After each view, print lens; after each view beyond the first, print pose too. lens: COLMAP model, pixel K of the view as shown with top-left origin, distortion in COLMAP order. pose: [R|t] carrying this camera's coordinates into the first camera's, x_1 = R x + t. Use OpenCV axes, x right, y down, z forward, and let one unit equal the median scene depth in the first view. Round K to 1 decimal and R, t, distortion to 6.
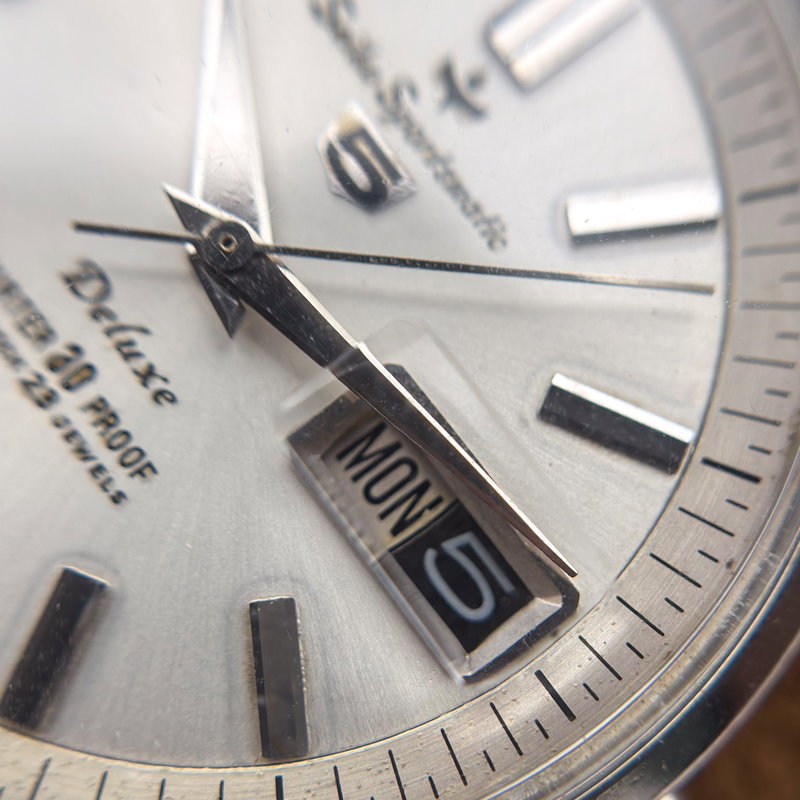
lens RADIAL K [[1878.3, 0, 398.1], [0, 1878.3, 459.1], [0, 0, 1]] dist [0.696472, 0.000000]
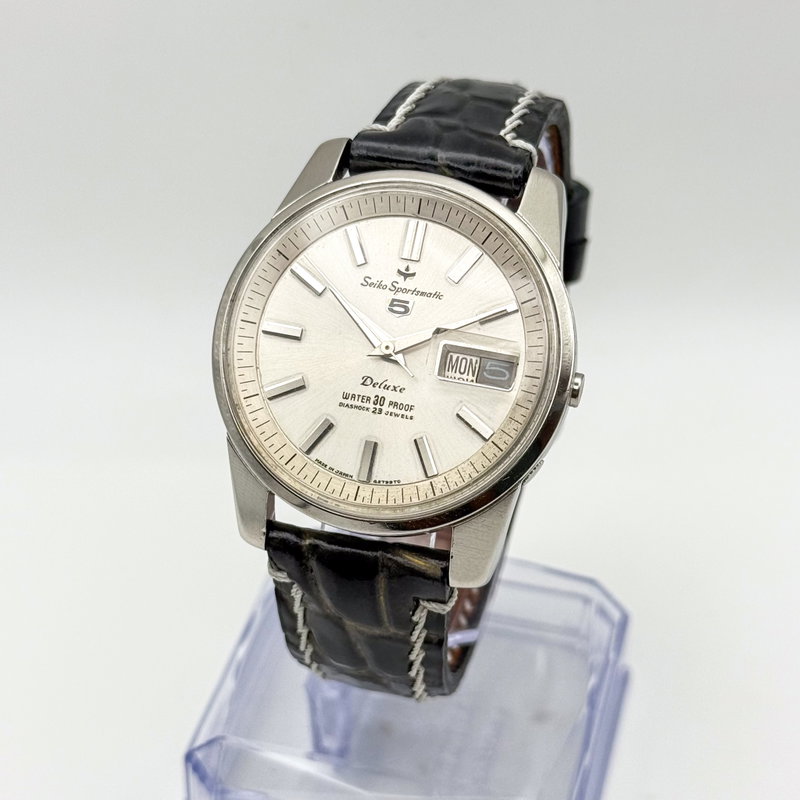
lens RADIAL K [[2013.9, 0, 398.4], [0, 2013.9, 406.3], [0, 0, 1]] dist [0.104571, 0.000000]
pose [[0.733565, -0.674685, -0.081744, 0.168820], [0.672270, 0.738005, -0.058326, 0.212907], [0.099679, -0.012168, 0.994945, -2.875566]]
